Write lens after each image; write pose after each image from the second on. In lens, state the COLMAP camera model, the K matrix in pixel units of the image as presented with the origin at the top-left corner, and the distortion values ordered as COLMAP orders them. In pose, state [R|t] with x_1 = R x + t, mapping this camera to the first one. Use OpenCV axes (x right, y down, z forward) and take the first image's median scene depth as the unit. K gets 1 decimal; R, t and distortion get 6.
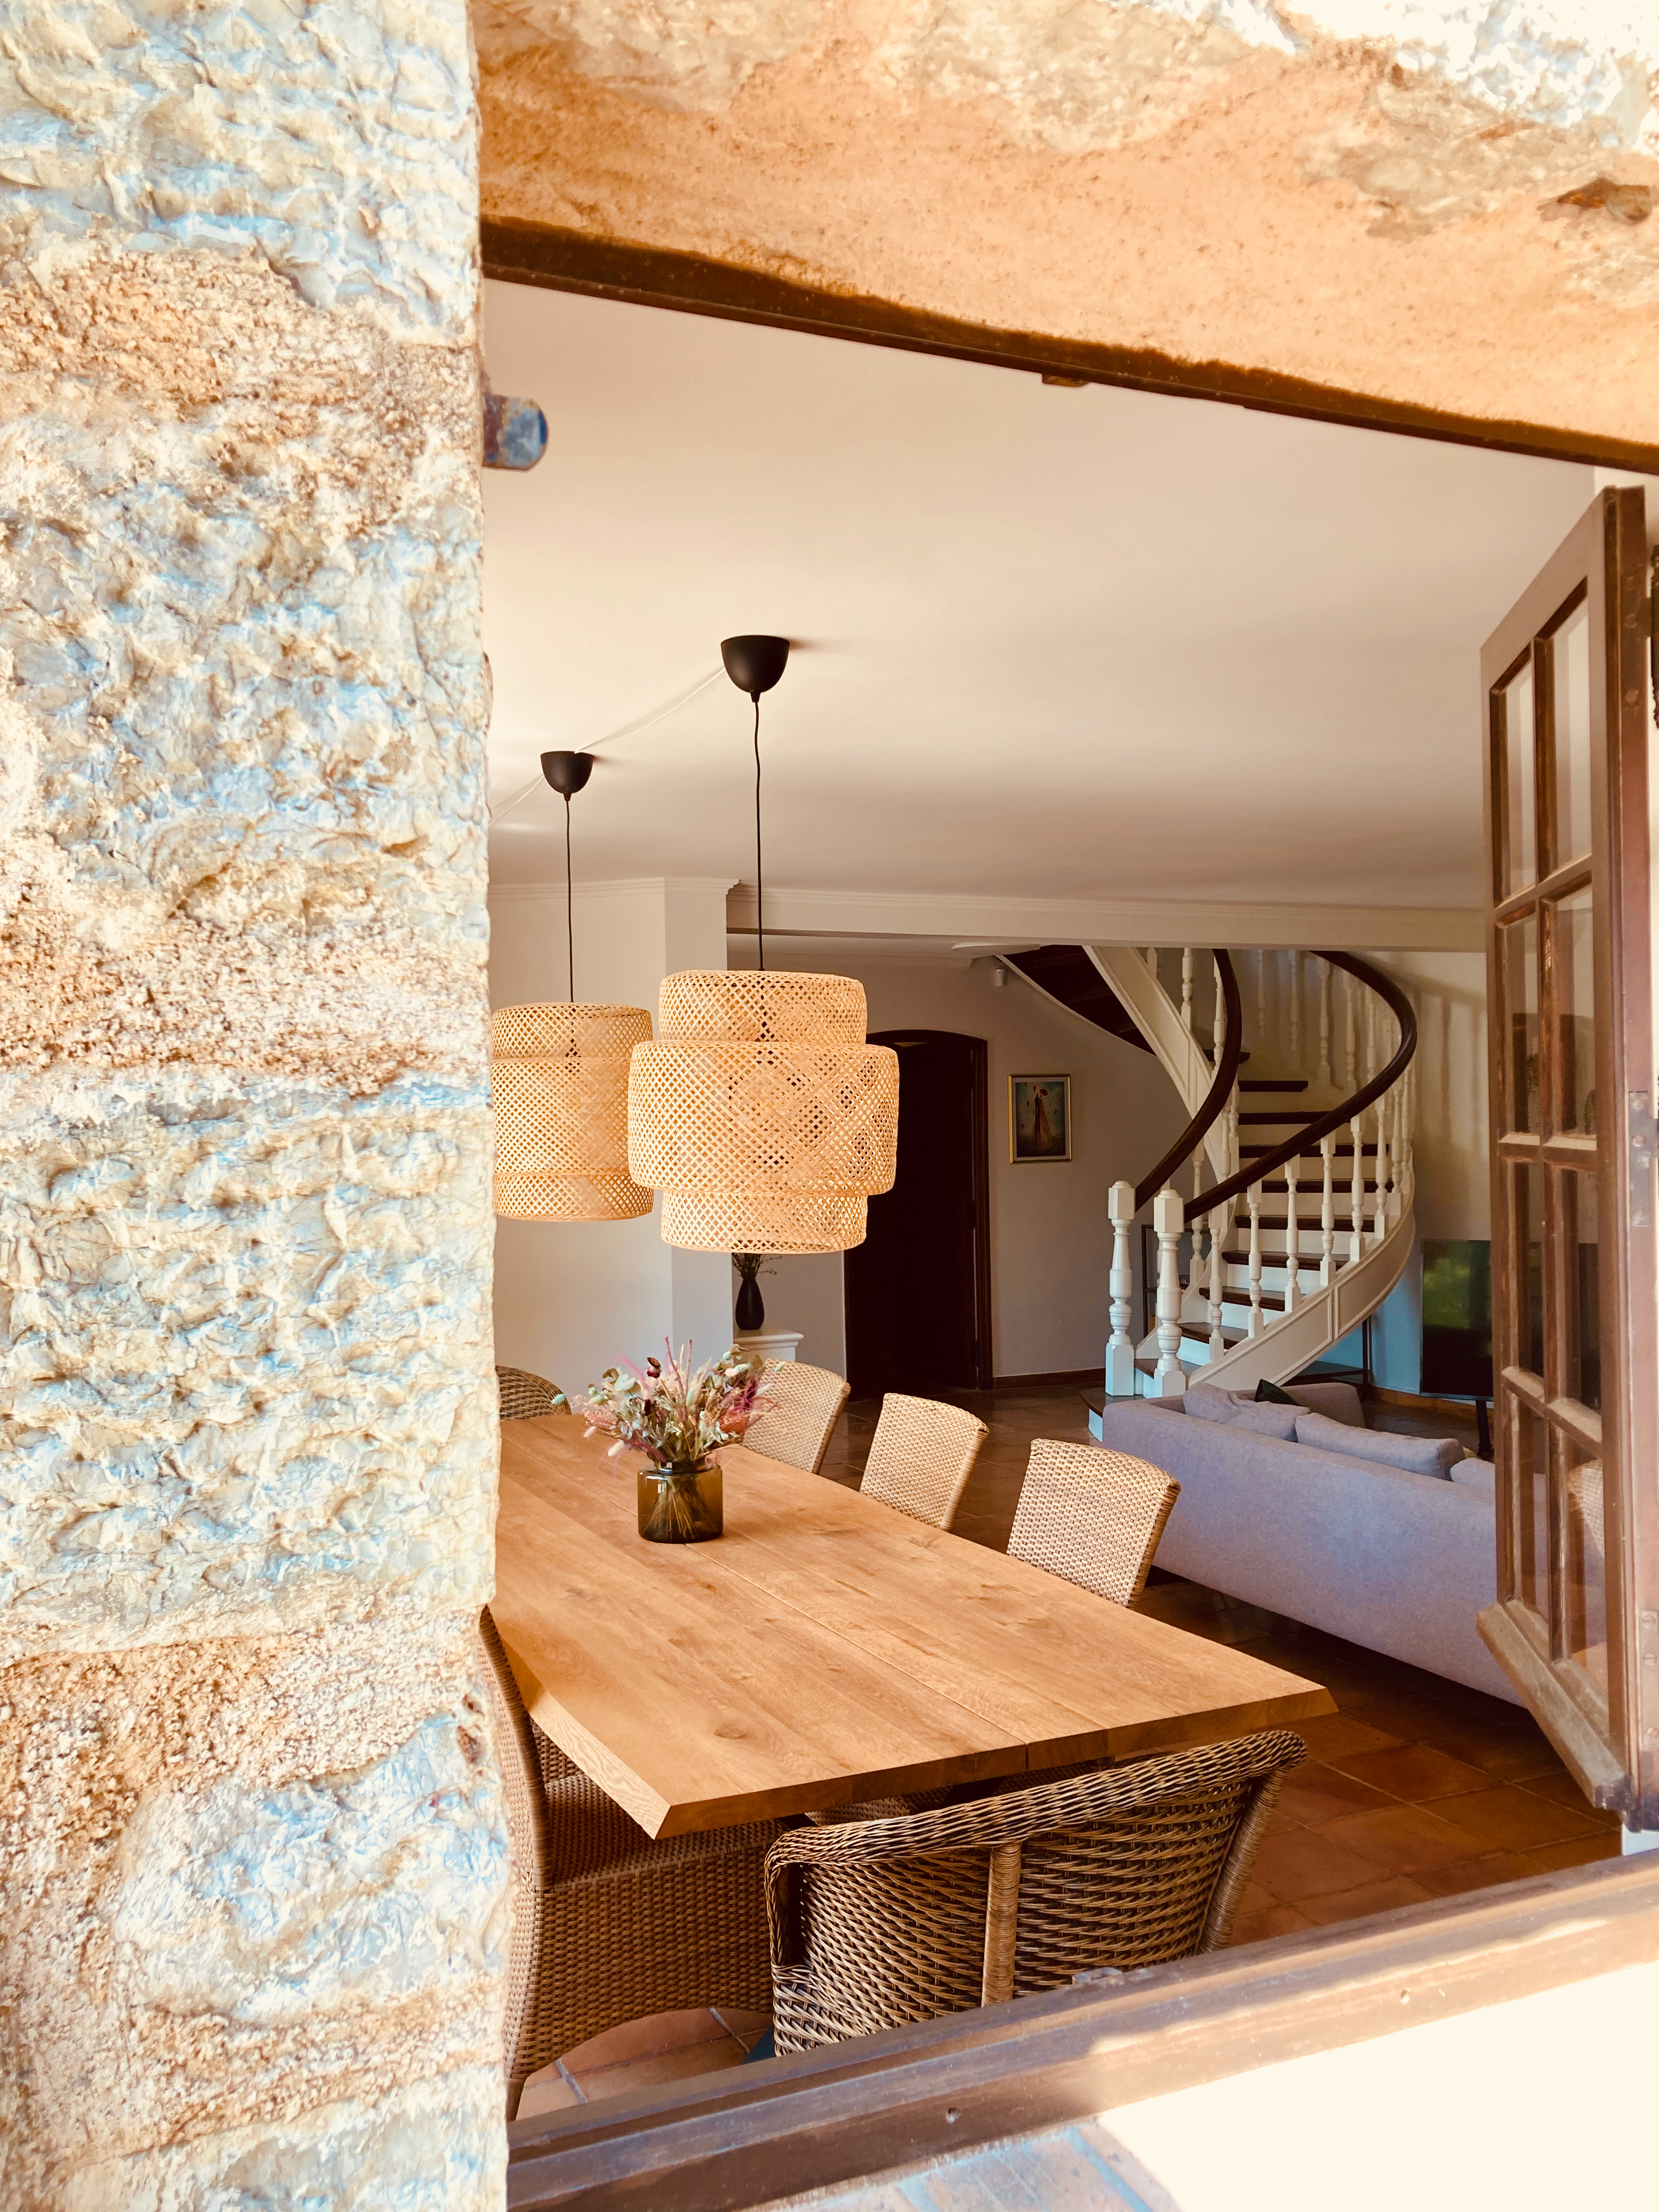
lens RADIAL K [[1813.3, 0, 794.0], [0, 1813.3, 1103.9], [0, 0, 1]] dist [0.051290, -0.075017]
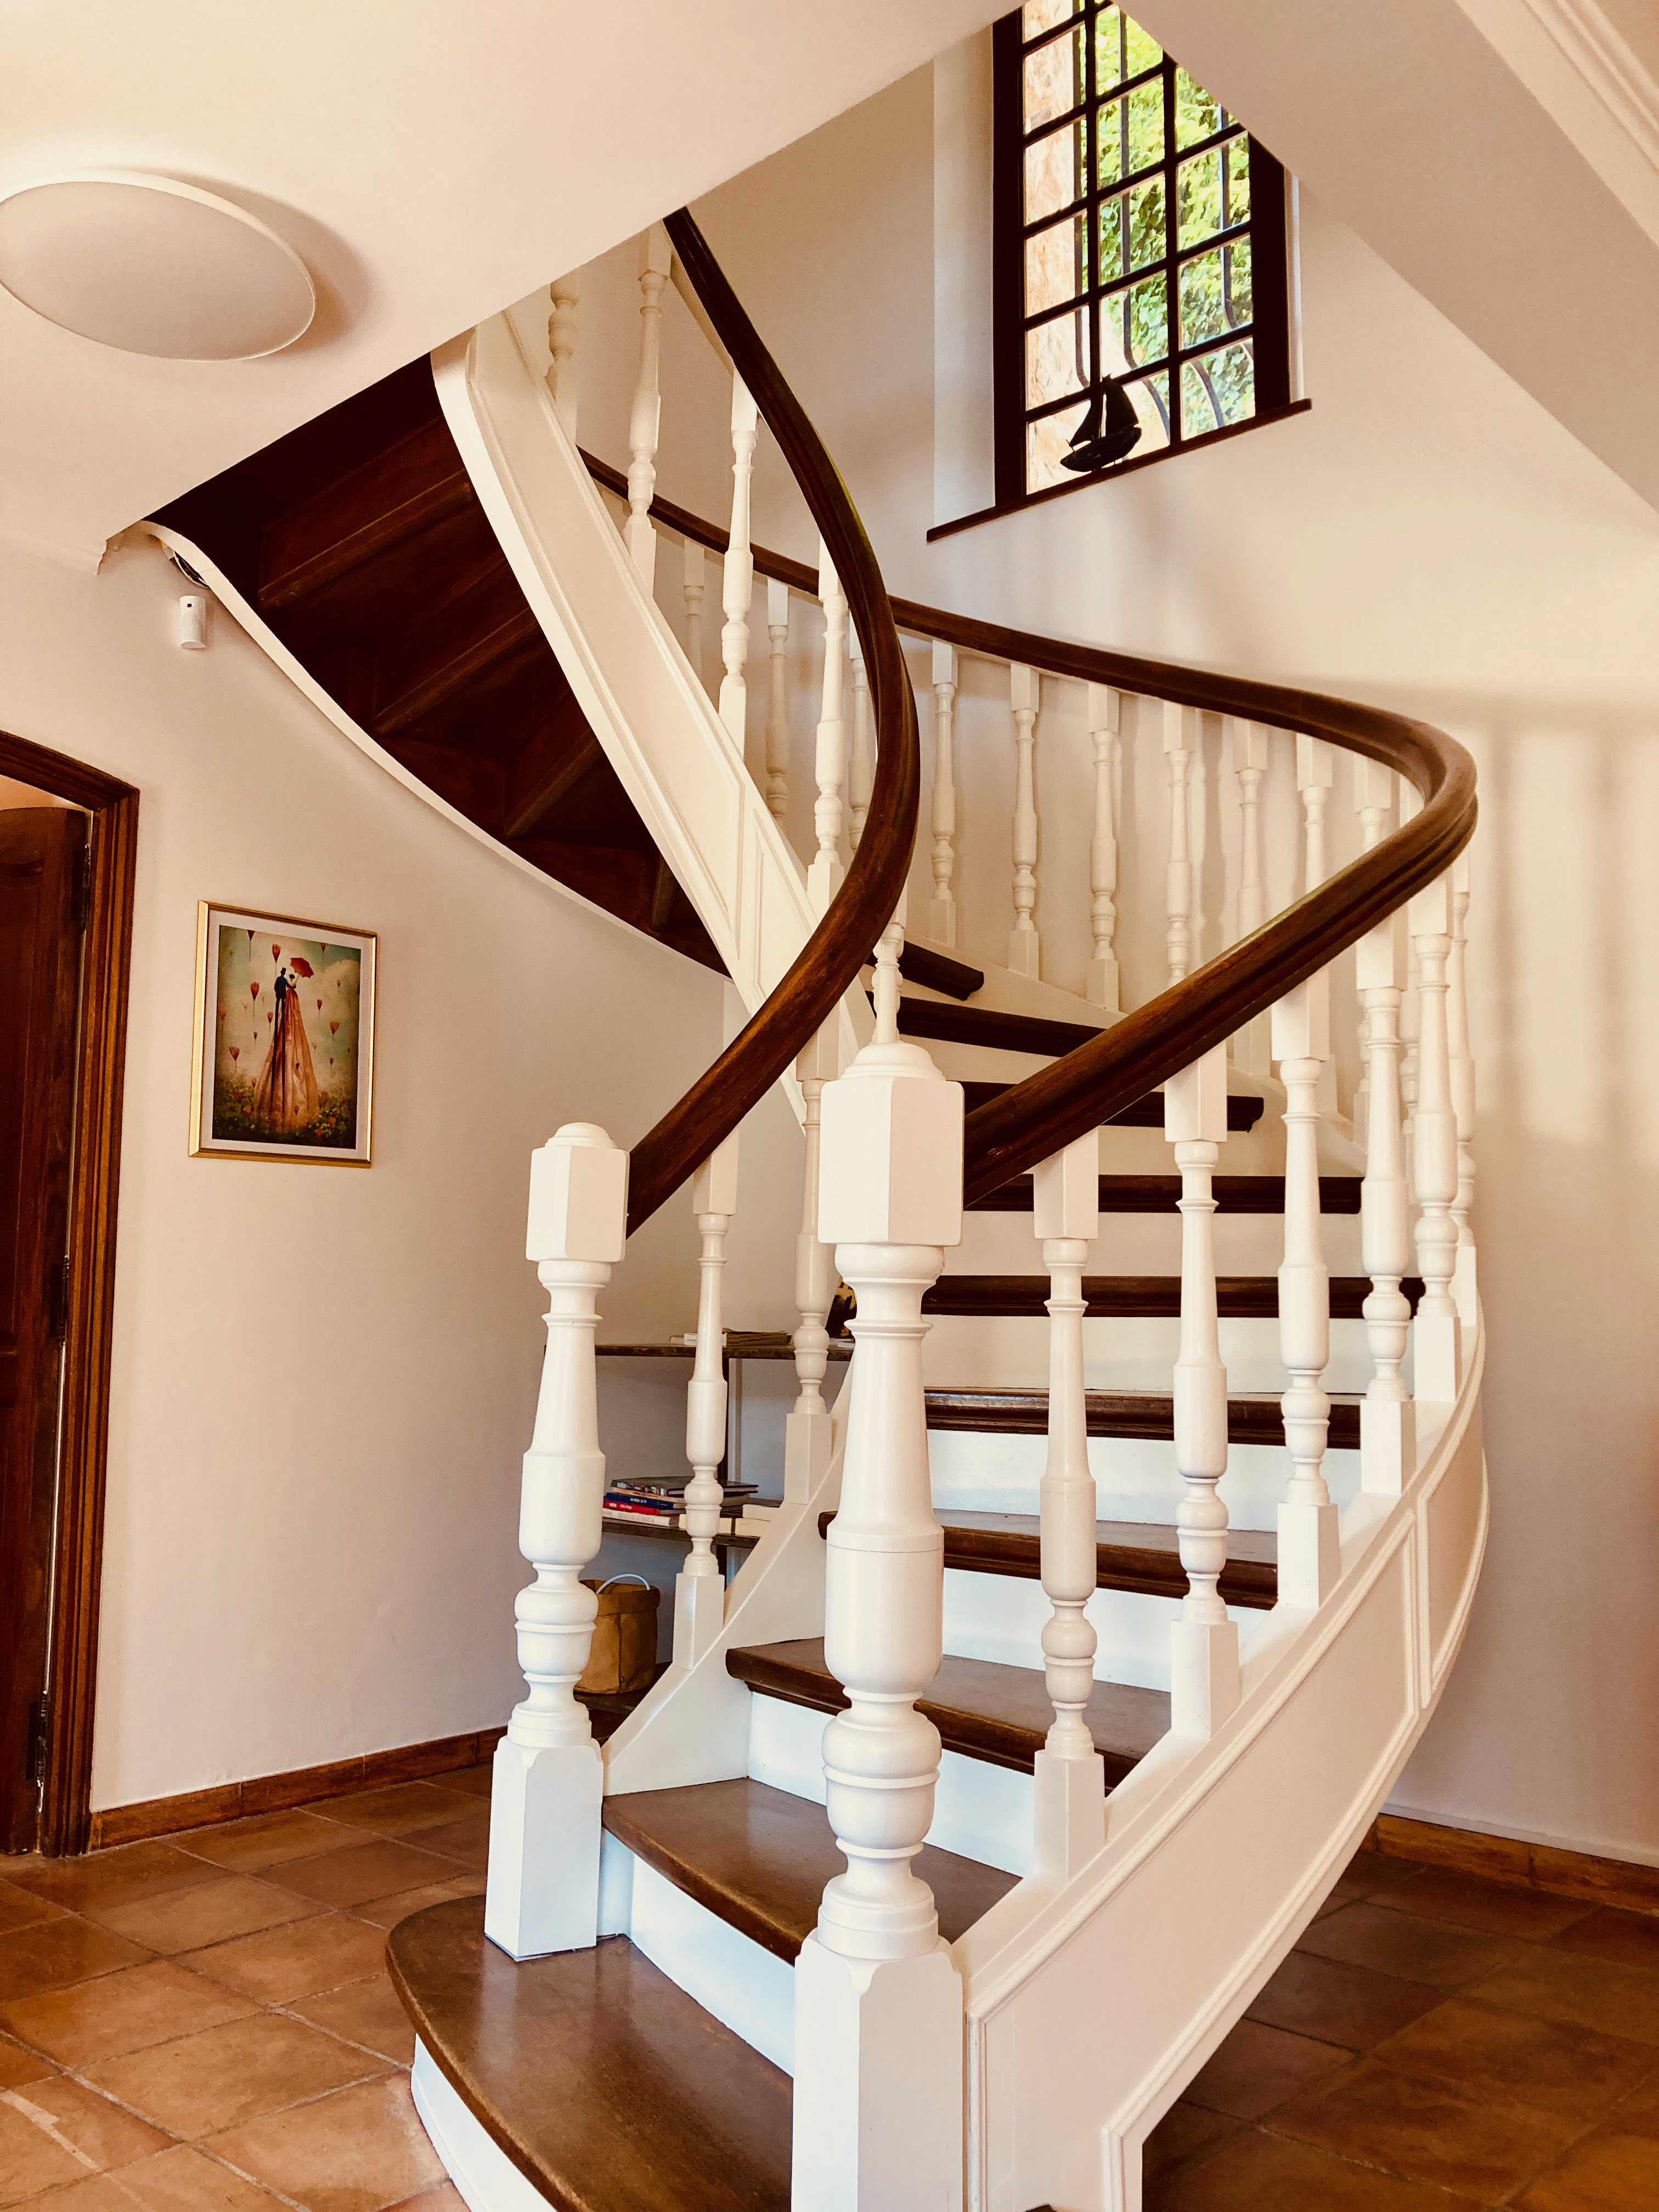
lens RADIAL K [[1813.3, 0, 794.0], [0, 1813.3, 1103.9], [0, 0, 1]] dist [0.051290, -0.075017]
pose [[0.920747, 0.061650, 0.385258, 0.097528], [-0.015463, 0.992427, -0.121857, 0.067580], [-0.389853, 0.106242, 0.914728, 0.687571]]
